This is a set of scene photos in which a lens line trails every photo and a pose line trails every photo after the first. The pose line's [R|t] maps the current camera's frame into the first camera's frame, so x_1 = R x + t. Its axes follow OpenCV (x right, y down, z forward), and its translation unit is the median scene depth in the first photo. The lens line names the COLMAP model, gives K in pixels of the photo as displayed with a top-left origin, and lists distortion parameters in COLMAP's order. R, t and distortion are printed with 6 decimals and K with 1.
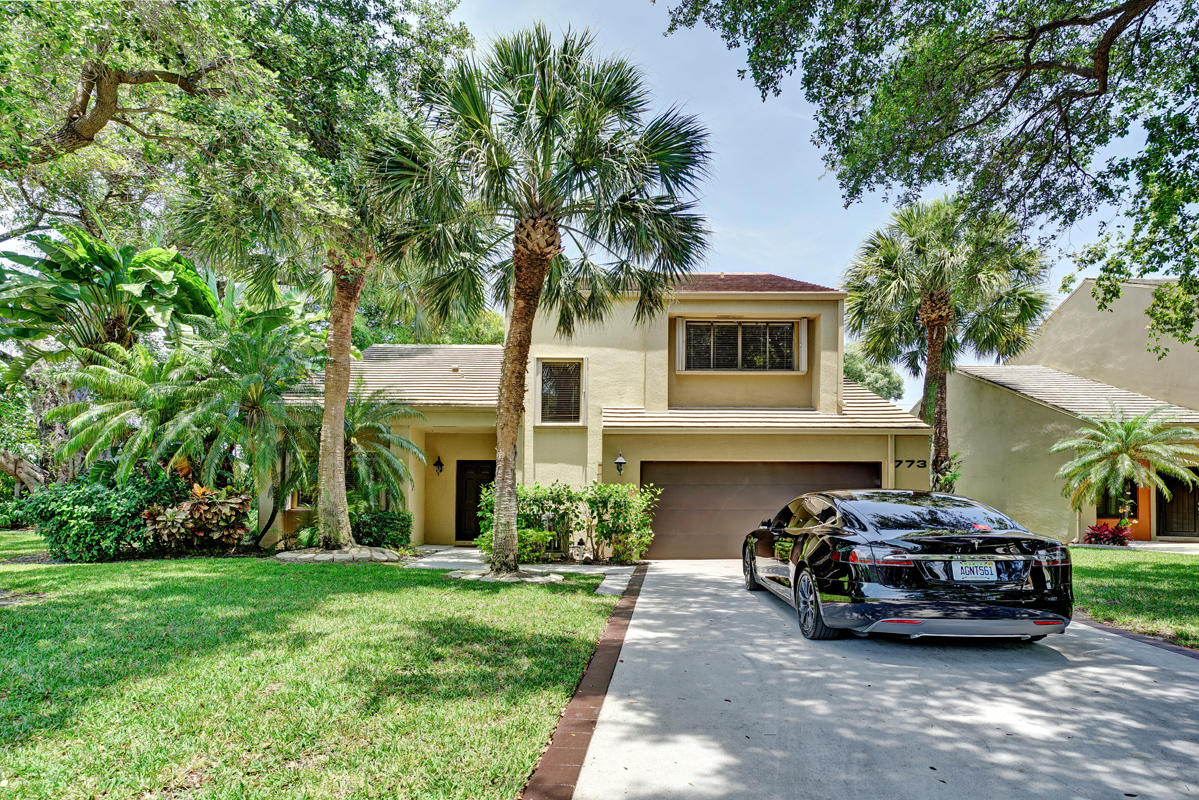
lens RADIAL K [[603.3, 0, 597.4], [0, 603.3, 402.2], [0, 0, 1]] dist [0.001518, 0.001543]
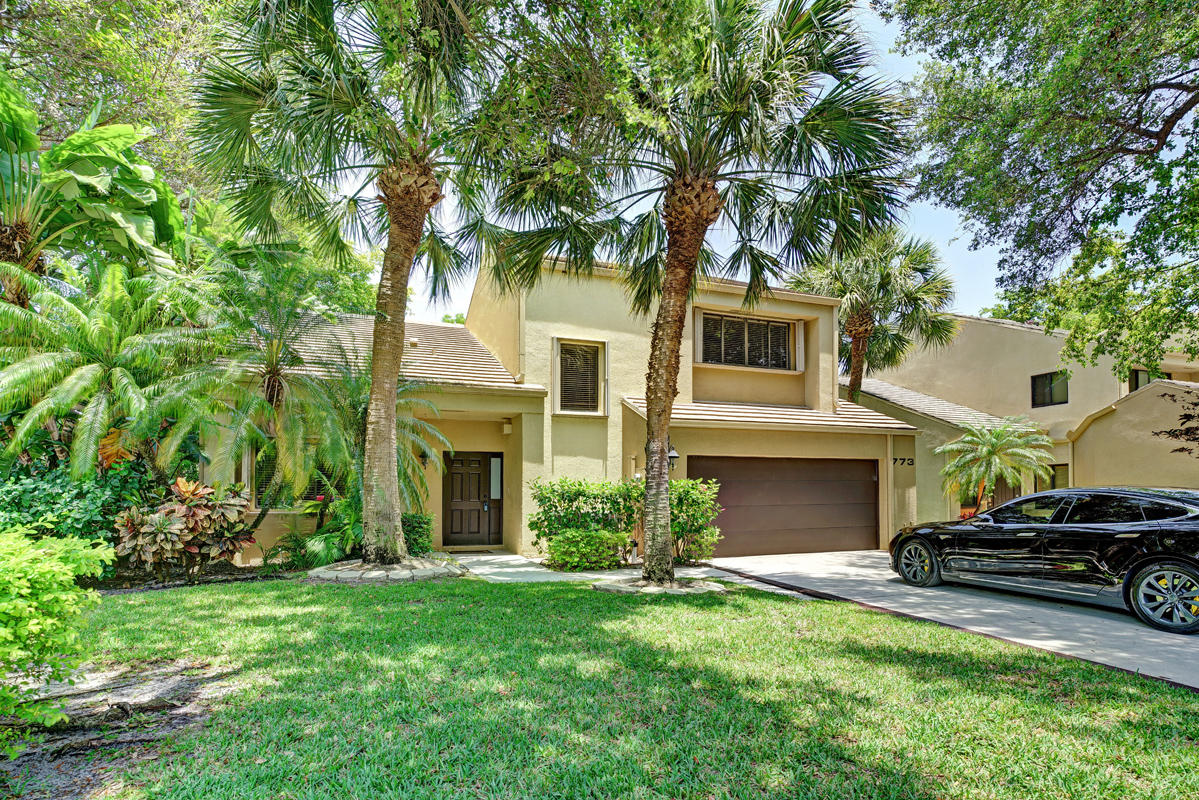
lens RADIAL K [[603.3, 0, 597.4], [0, 603.3, 402.2], [0, 0, 1]] dist [0.001518, 0.001543]
pose [[0.941622, 0.044811, 0.333675, -0.339902], [-0.047574, 0.998868, 0.000110, 0.018765], [-0.333293, -0.015977, 0.942688, 0.139801]]
